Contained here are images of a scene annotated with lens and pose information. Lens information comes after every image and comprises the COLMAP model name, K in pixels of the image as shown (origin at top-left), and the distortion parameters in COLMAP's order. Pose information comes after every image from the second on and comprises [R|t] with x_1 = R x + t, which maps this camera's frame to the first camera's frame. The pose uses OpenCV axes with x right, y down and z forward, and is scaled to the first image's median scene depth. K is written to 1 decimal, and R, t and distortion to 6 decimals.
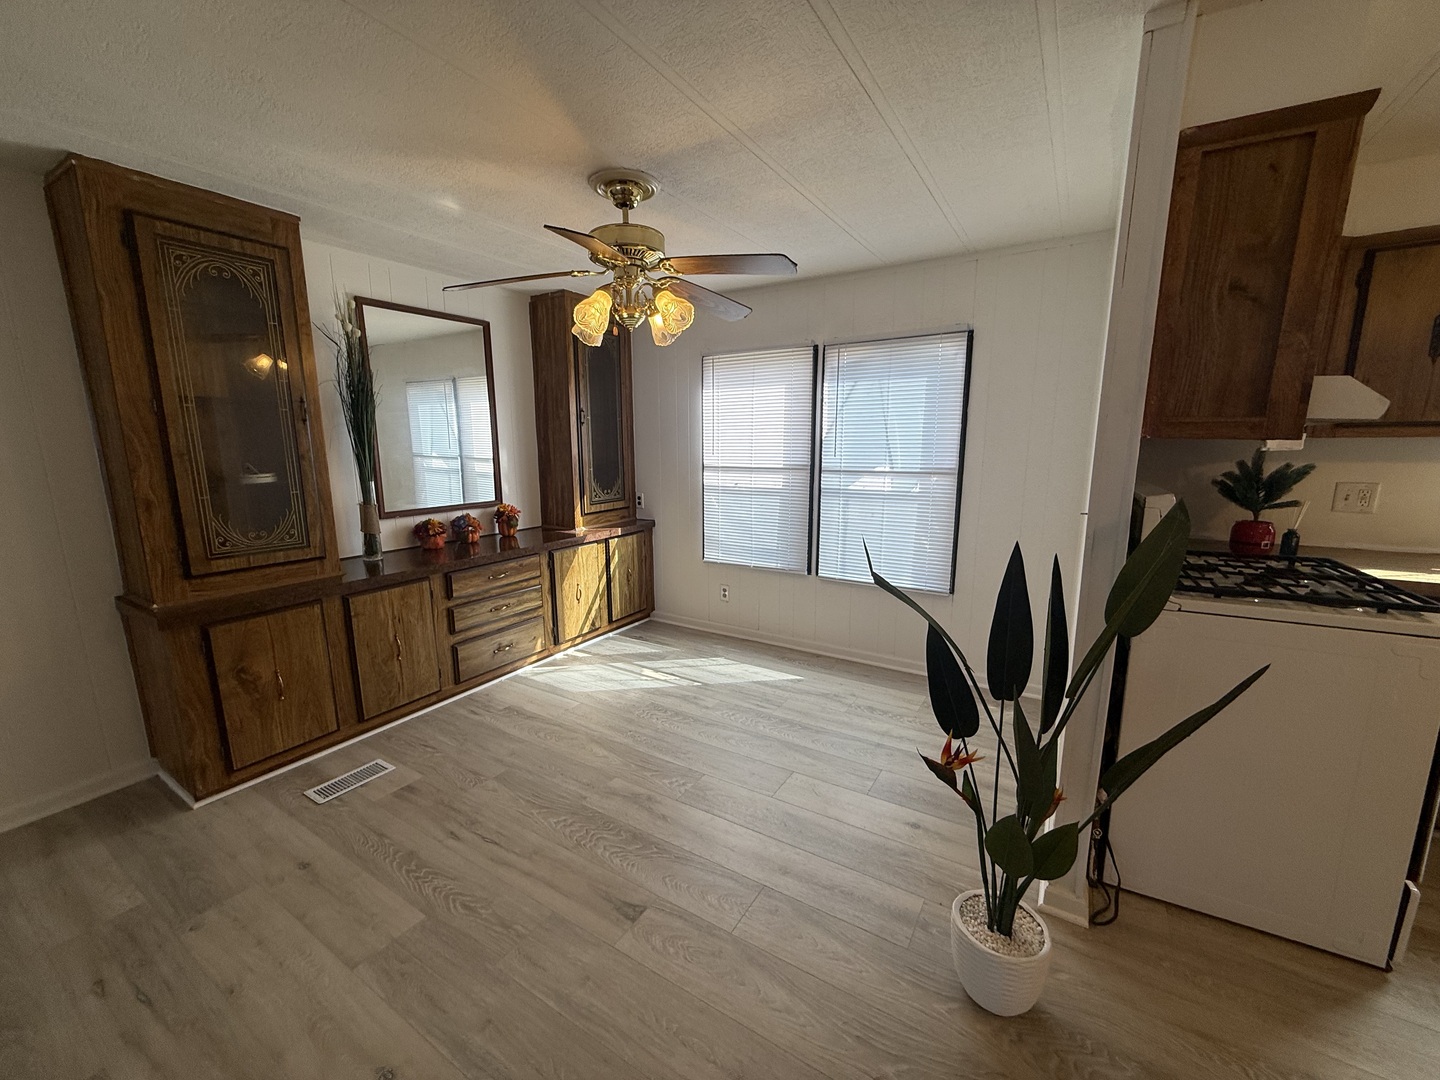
lens RADIAL K [[579.4, 0, 716.1], [0, 579.4, 542.9], [0, 0, 1]] dist [-0.001595, -0.000141]
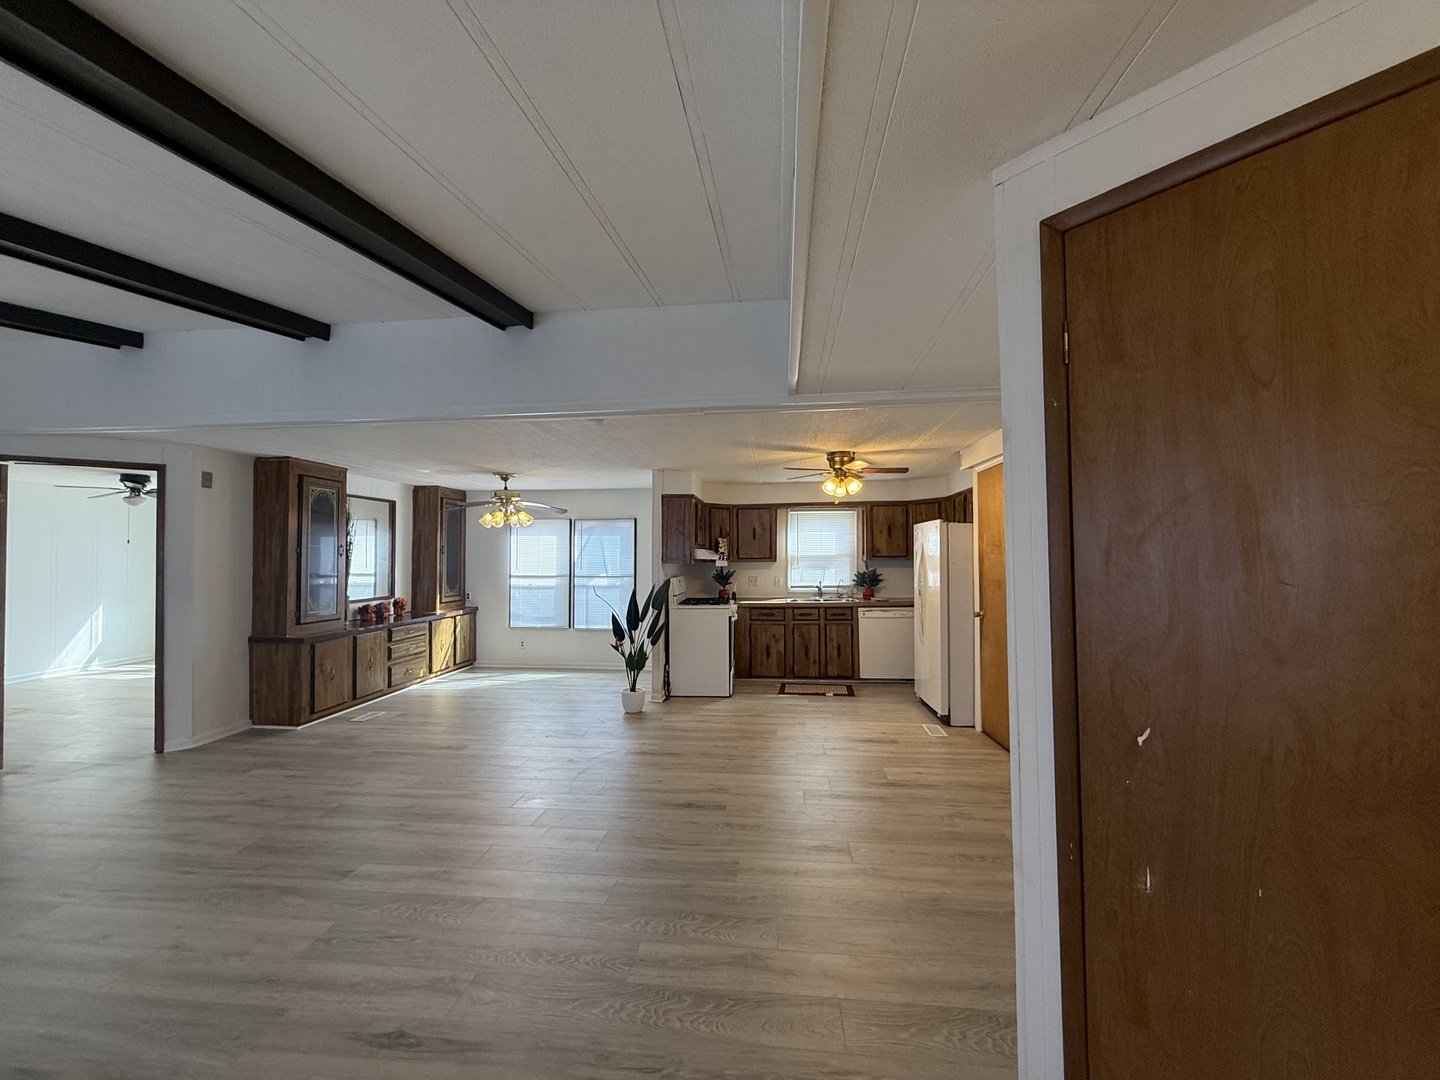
lens RADIAL K [[572.6, 0, 715.4], [0, 572.6, 541.3], [0, 0, 1]] dist [-0.002037, -0.000084]
pose [[0.900830, 0.014063, 0.433944, -0.269725], [0.073181, 0.980257, -0.183686, 0.174341], [-0.427960, 0.197226, 0.882016, -1.109892]]
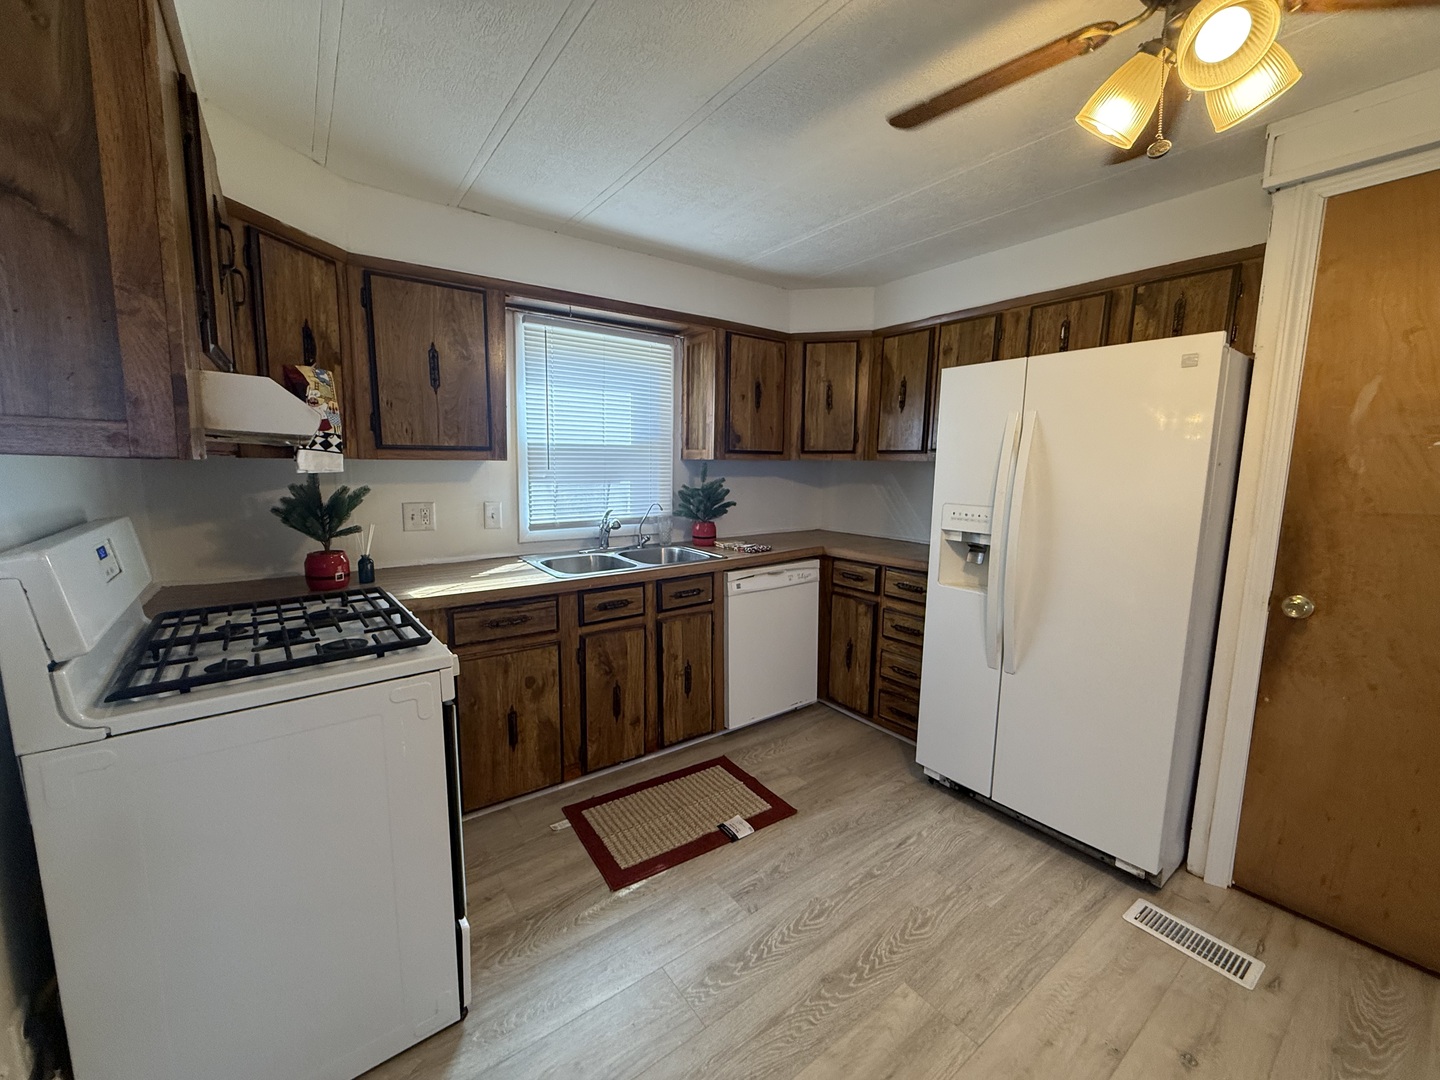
lens RADIAL K [[572.6, 0, 715.4], [0, 572.6, 541.3], [0, 0, 1]] dist [-0.002037, -0.000084]
pose [[0.371909, -0.114520, 0.921178, 0.230937], [0.146341, 0.987185, 0.063644, -0.014304], [-0.916661, 0.111136, 0.383902, 0.073182]]
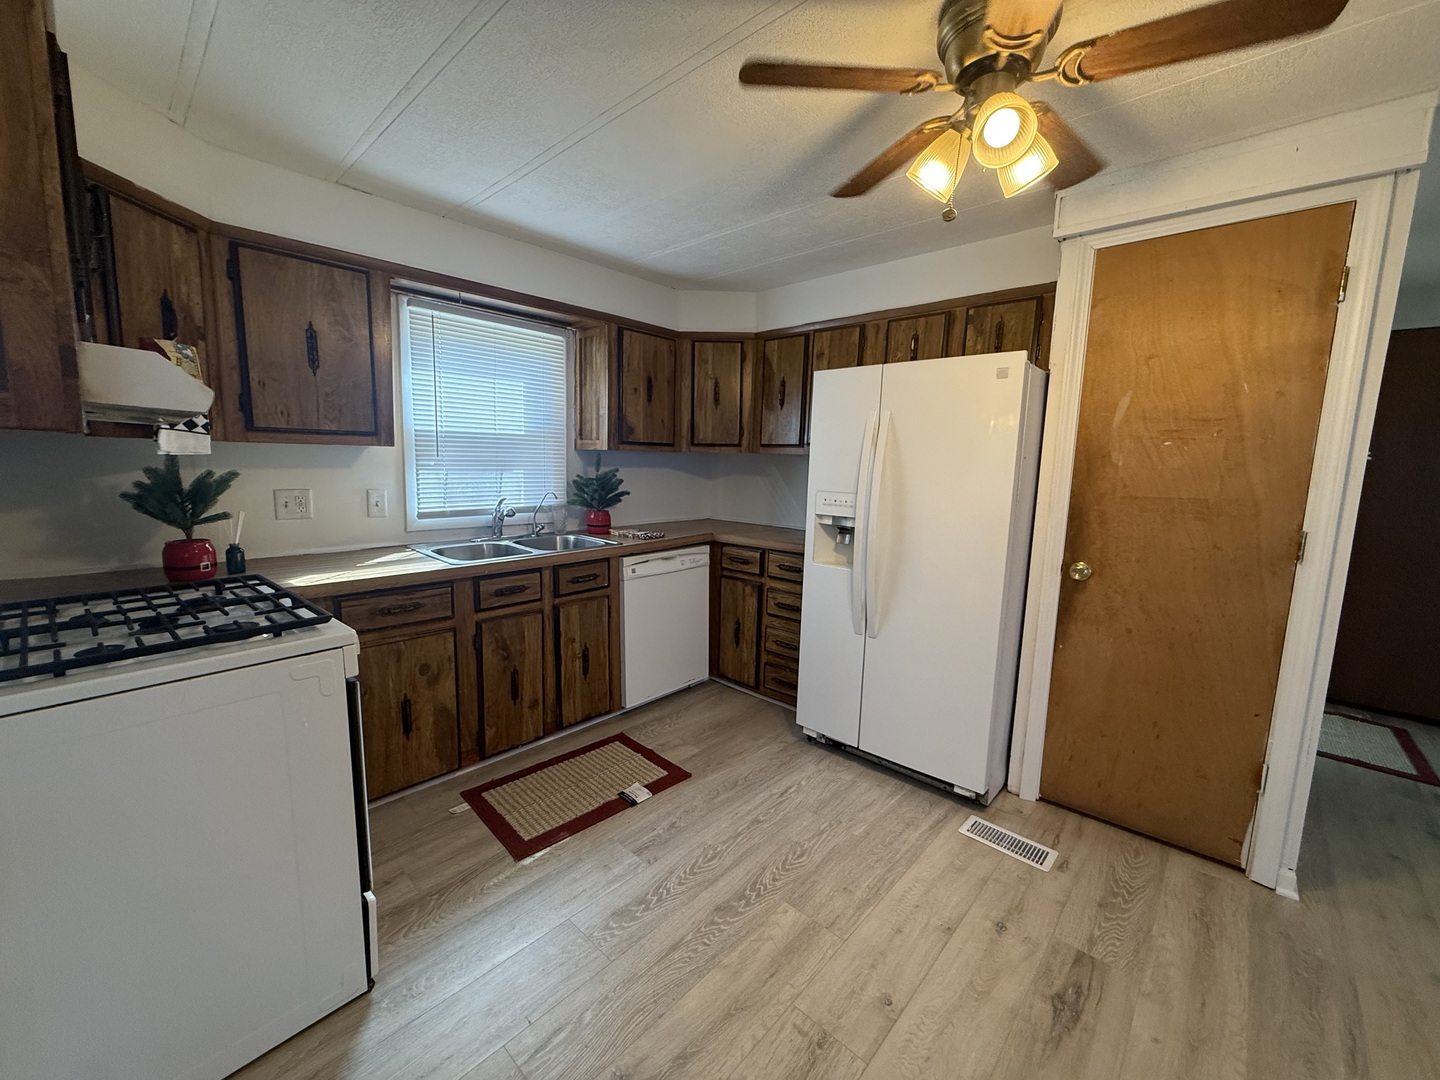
lens RADIAL K [[572.6, 0, 715.4], [0, 572.6, 541.3], [0, 0, 1]] dist [-0.002037, -0.000084]
pose [[0.191144, -0.125577, 0.973496, 0.185345], [0.143778, 0.984667, 0.098787, -0.005306], [-0.970975, 0.121085, 0.206269, 0.063076]]
